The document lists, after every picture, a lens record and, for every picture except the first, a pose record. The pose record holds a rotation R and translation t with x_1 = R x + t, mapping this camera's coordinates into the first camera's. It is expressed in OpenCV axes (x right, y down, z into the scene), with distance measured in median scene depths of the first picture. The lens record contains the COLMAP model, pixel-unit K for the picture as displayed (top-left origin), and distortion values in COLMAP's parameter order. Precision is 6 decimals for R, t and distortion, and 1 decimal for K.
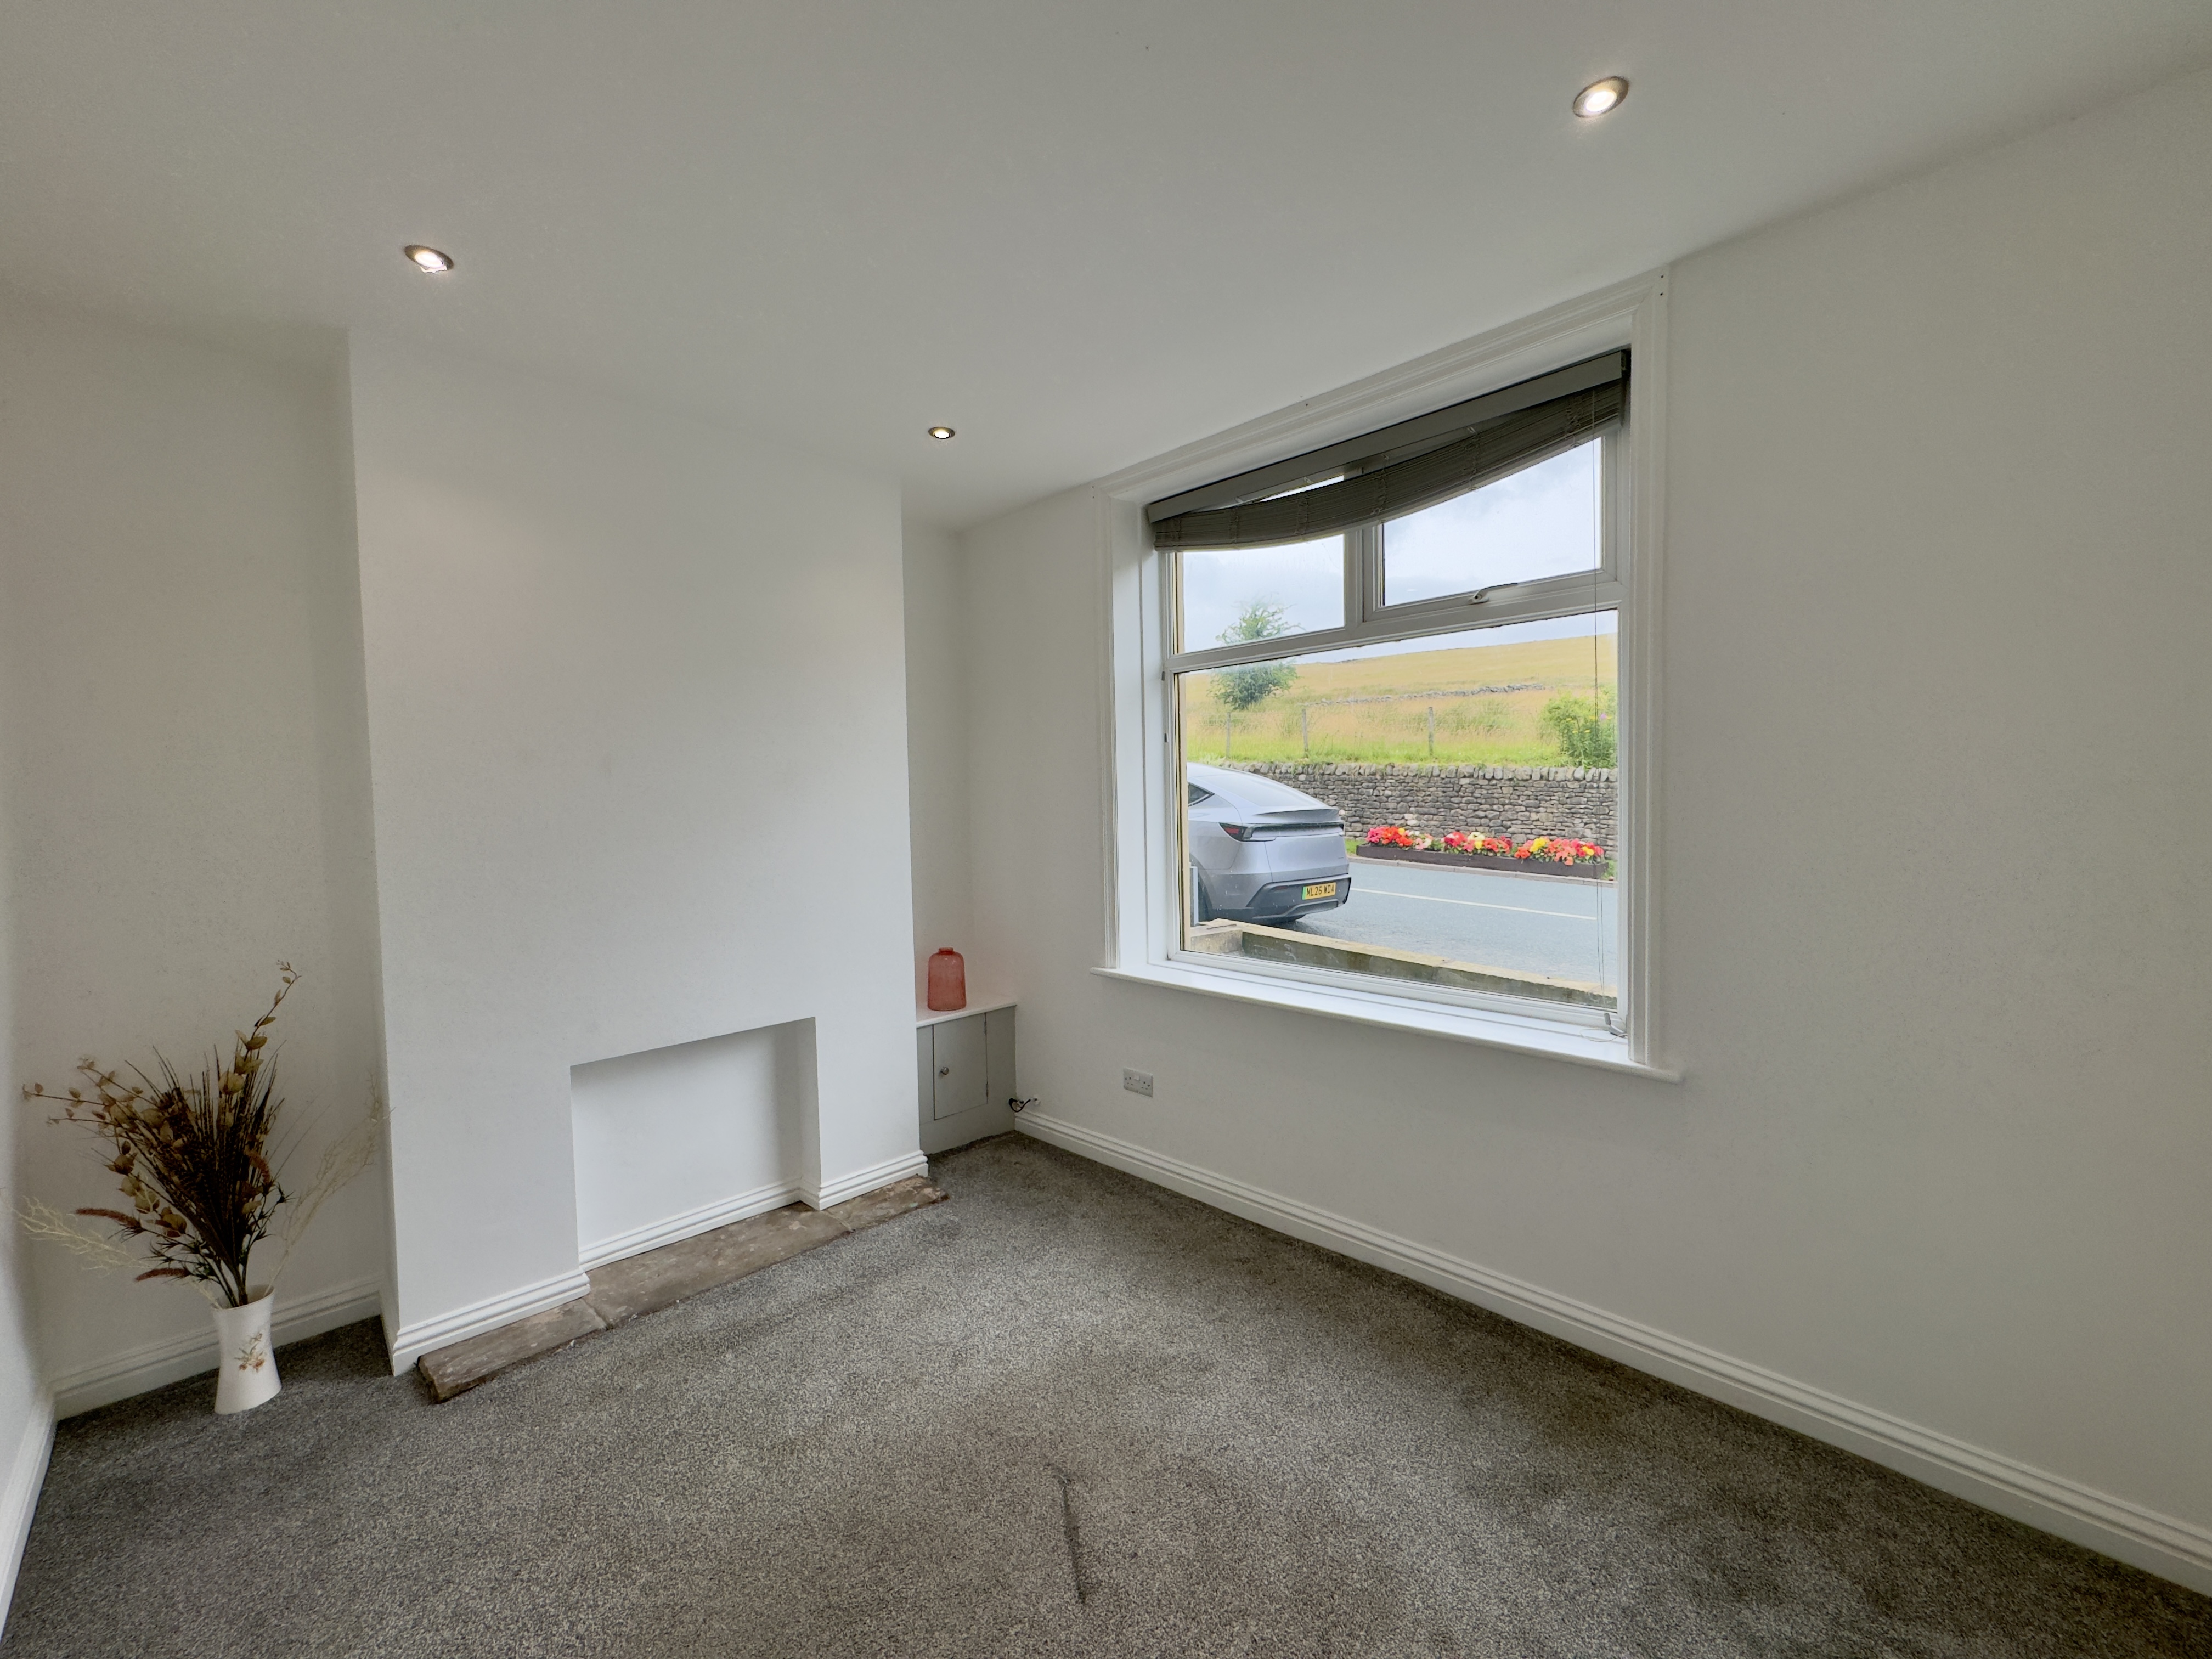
lens RADIAL K [[881.9, 0, 1102.5], [0, 881.9, 836.1], [0, 0, 1]] dist [-0.002059, -0.000580]
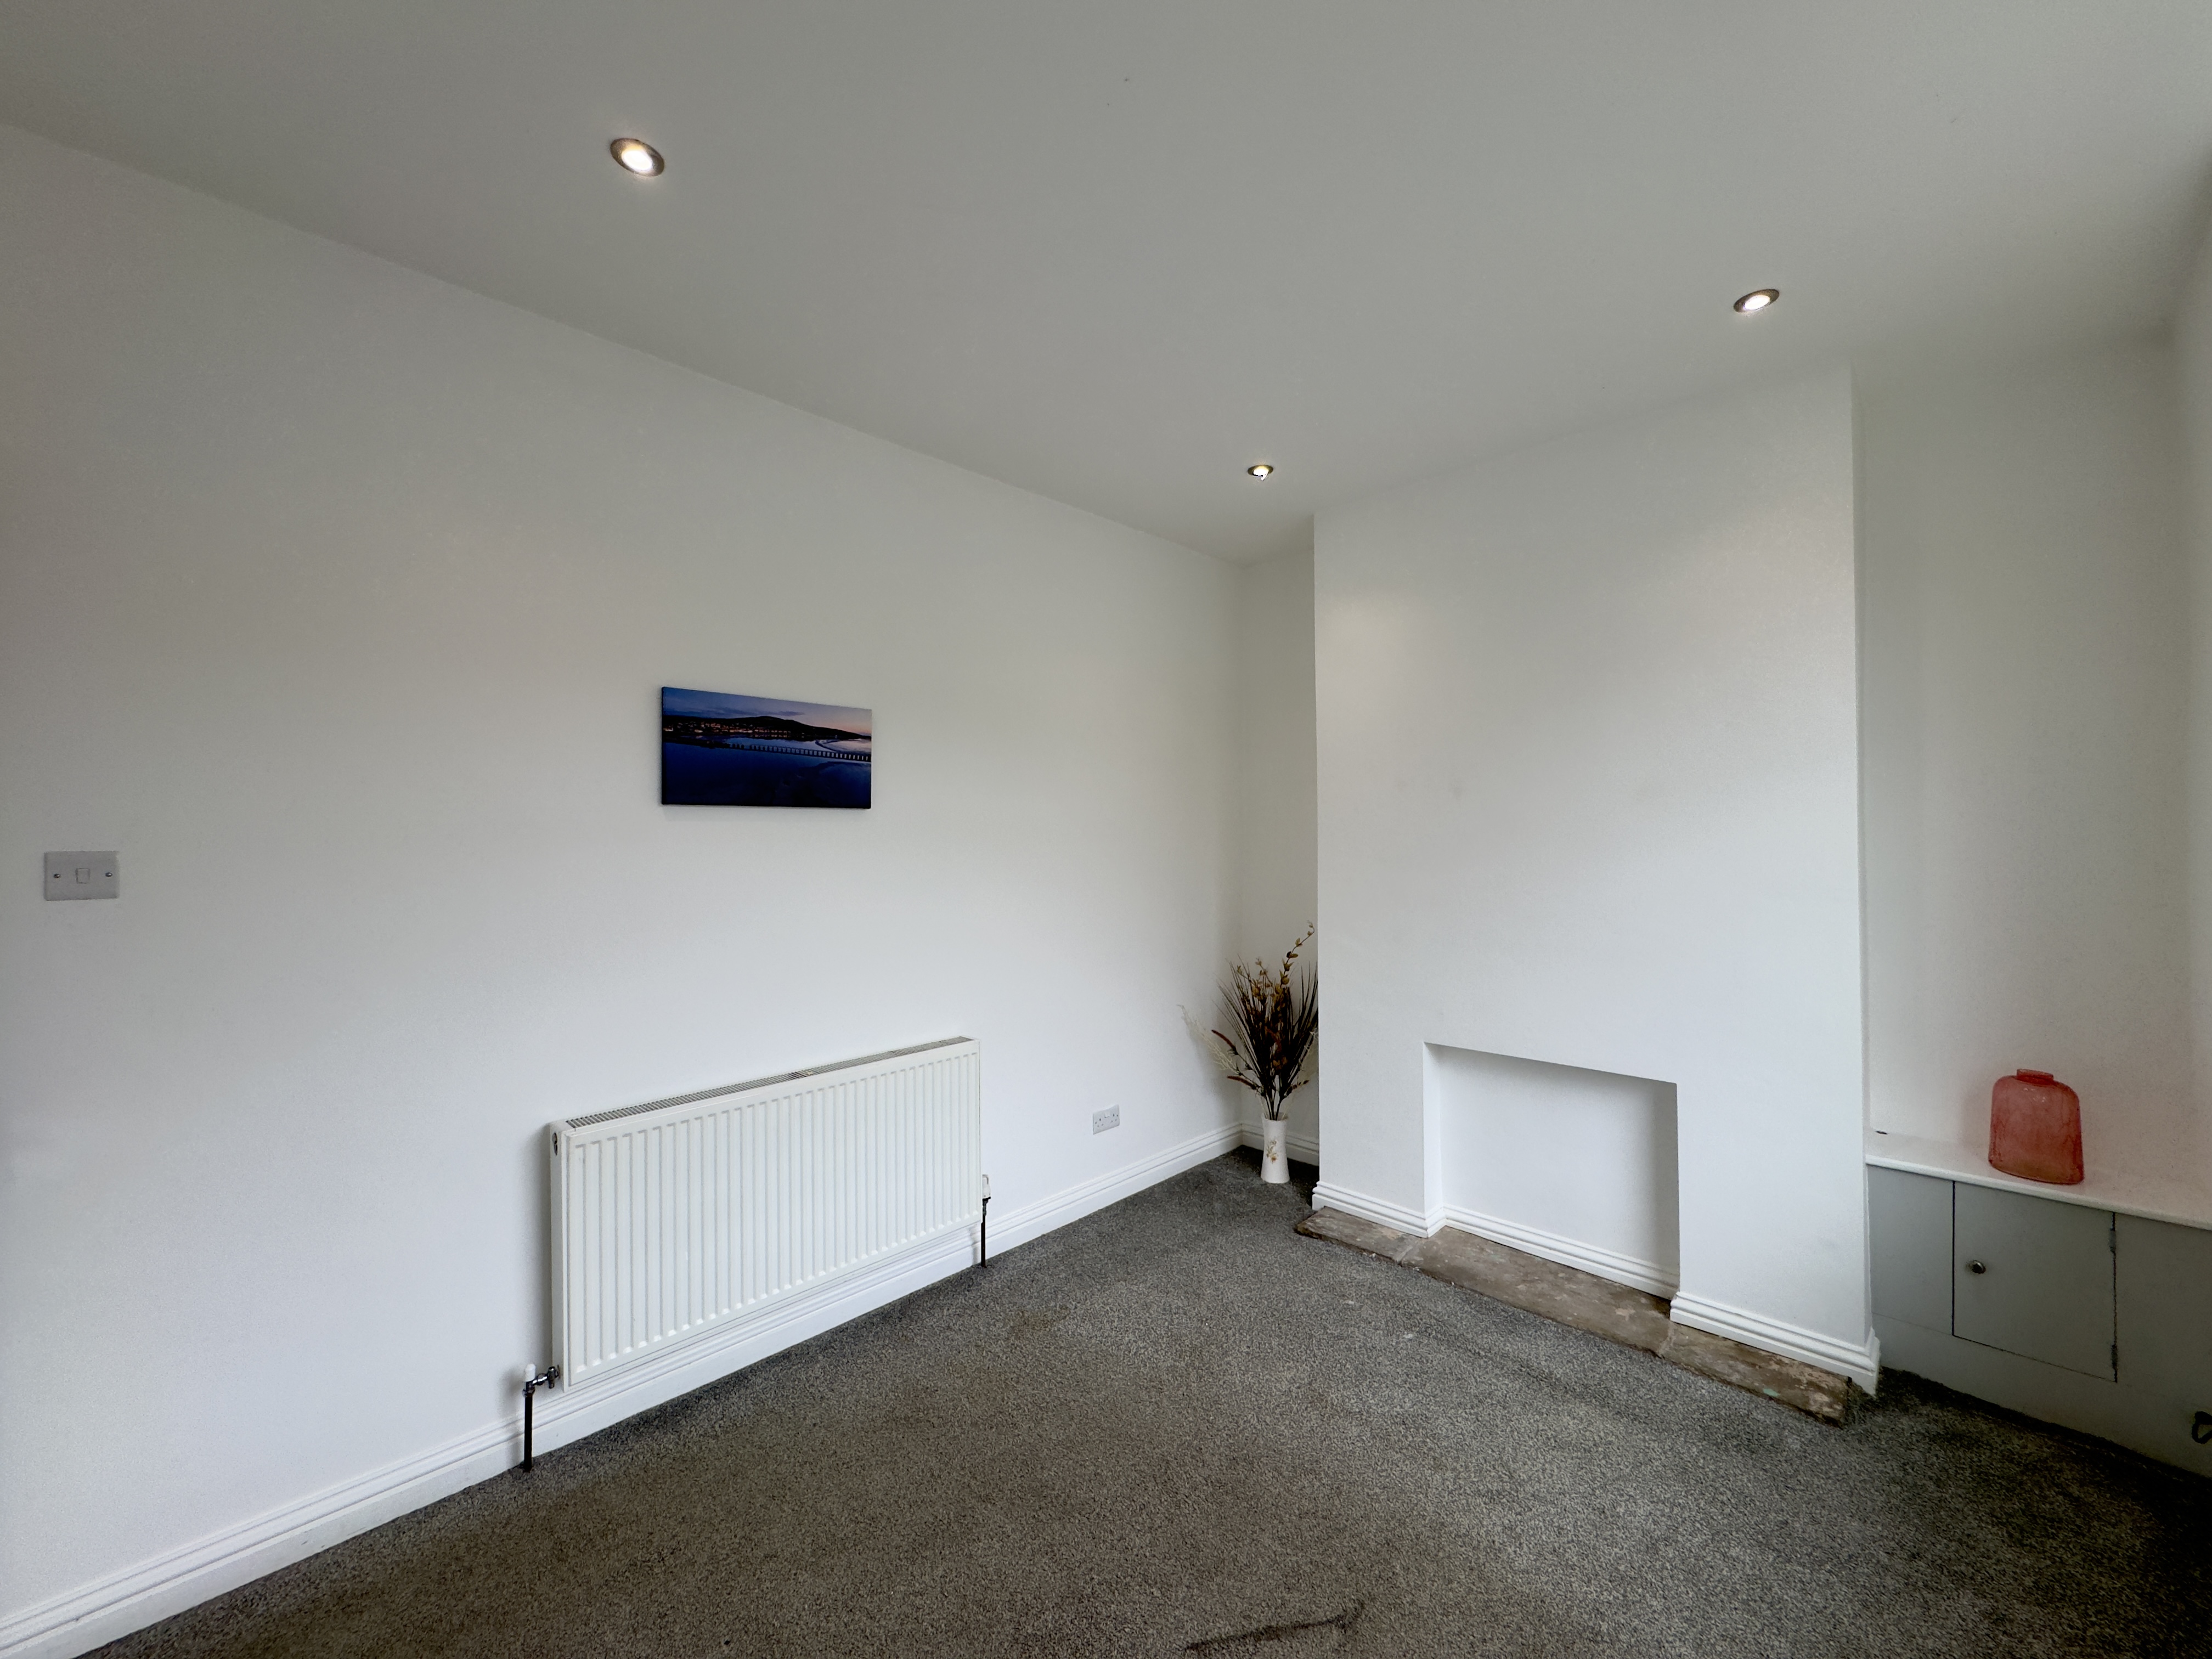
lens RADIAL K [[881.9, 0, 1102.5], [0, 881.9, 836.1], [0, 0, 1]] dist [-0.002059, -0.000580]
pose [[0.007449, 0.022371, -0.999722, 0.555722], [-0.036132, 0.999103, 0.022088, -0.027551], [0.999319, 0.035957, 0.008250, 0.515967]]
